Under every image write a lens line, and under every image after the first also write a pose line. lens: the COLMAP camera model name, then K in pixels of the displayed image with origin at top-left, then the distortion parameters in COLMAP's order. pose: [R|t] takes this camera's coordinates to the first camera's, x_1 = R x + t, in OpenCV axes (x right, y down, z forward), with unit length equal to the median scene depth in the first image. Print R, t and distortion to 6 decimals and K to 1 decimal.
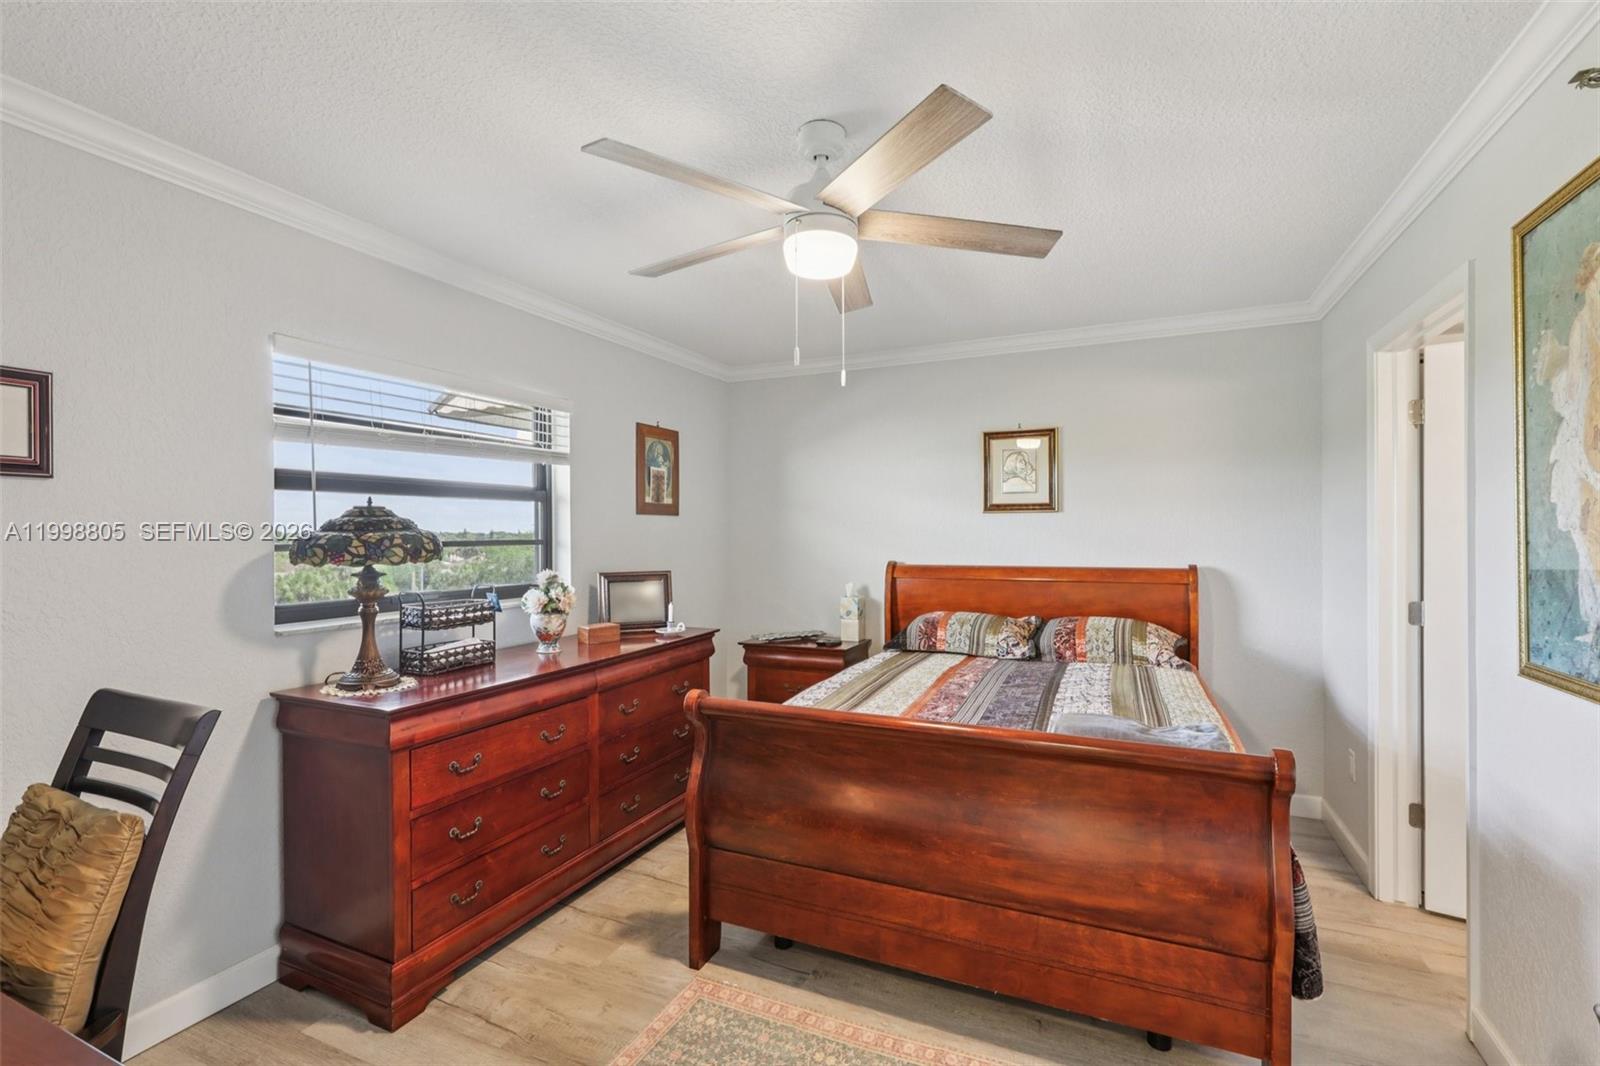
lens RADIAL K [[730.4, 0, 800.0], [0, 730.4, 533.0], [0, 0, 1]] dist [0.000056, 0.000188]
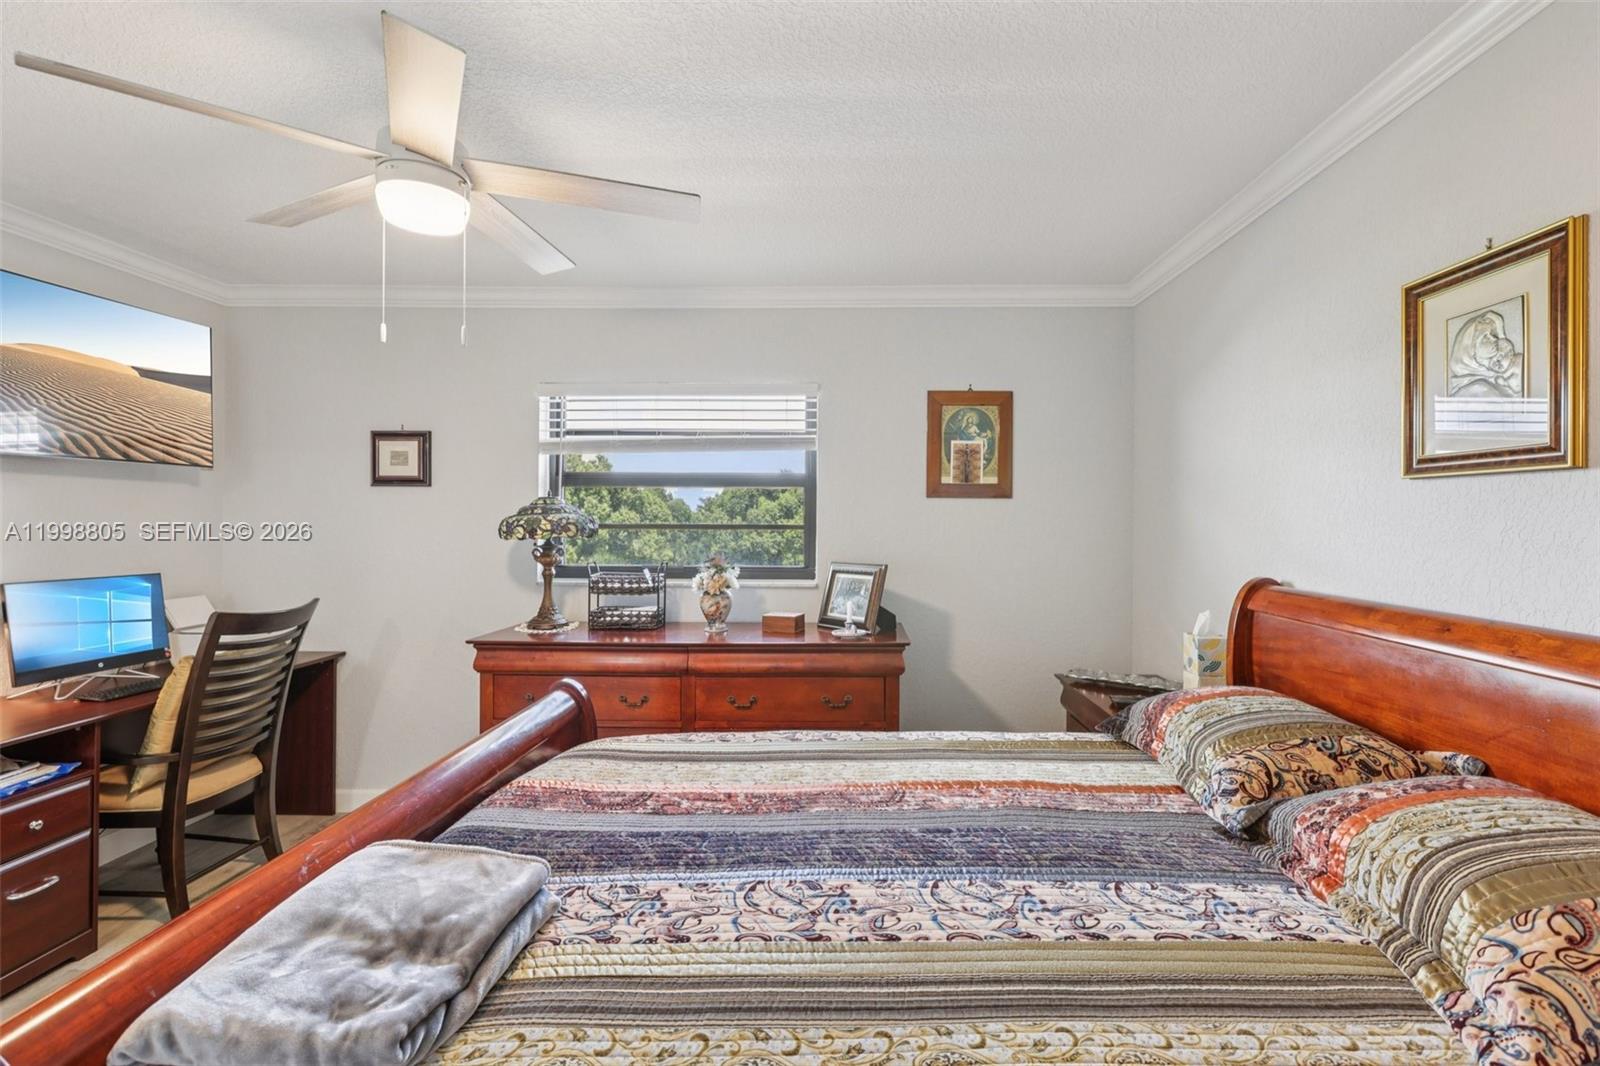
lens RADIAL K [[714.6, 0, 805.0], [0, 714.6, 532.9], [0, 0, 1]] dist [-0.000772, 0.000267]
pose [[0.402516, 0.027590, -0.914997, 0.509536], [-0.007719, 0.999612, 0.026746, -0.005661], [0.915380, -0.003703, 0.402573, 0.543157]]
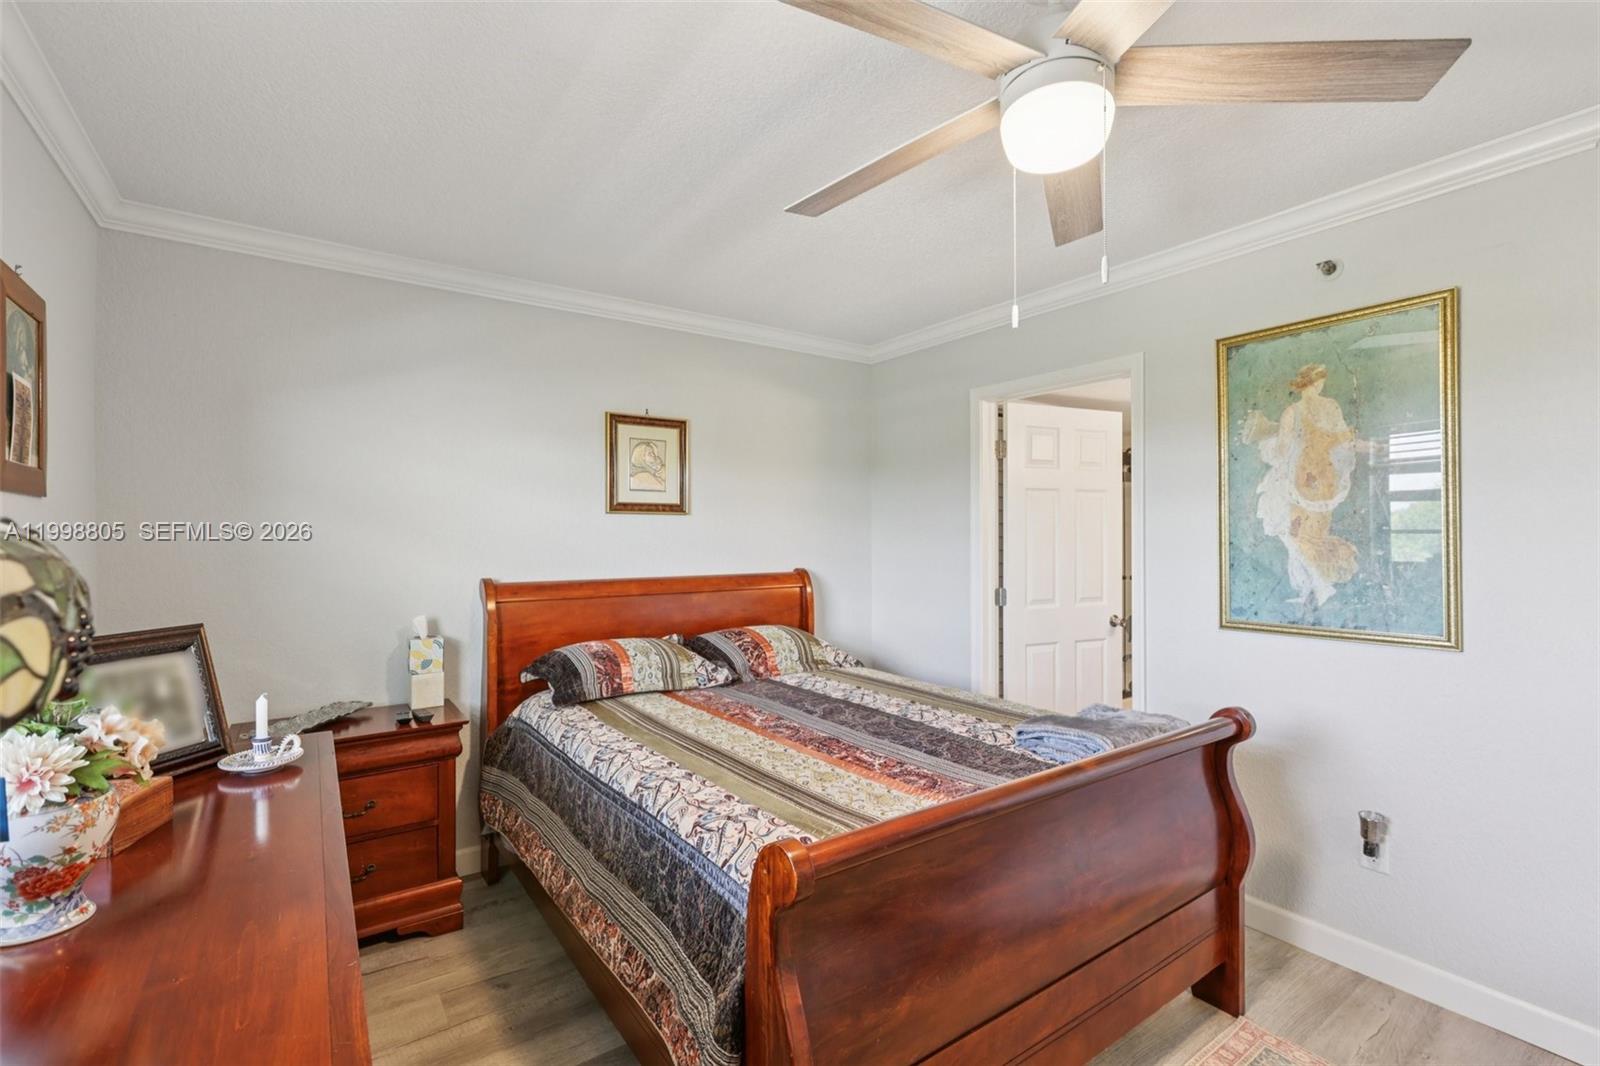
lens RADIAL K [[714.6, 0, 805.0], [0, 714.6, 532.9], [0, 0, 1]] dist [-0.000772, 0.000267]
pose [[0.496917, 0.008704, 0.867755, -0.334884], [0.000830, 0.999944, -0.010505, 0.002744], [-0.867798, 0.005940, 0.496882, 0.438470]]
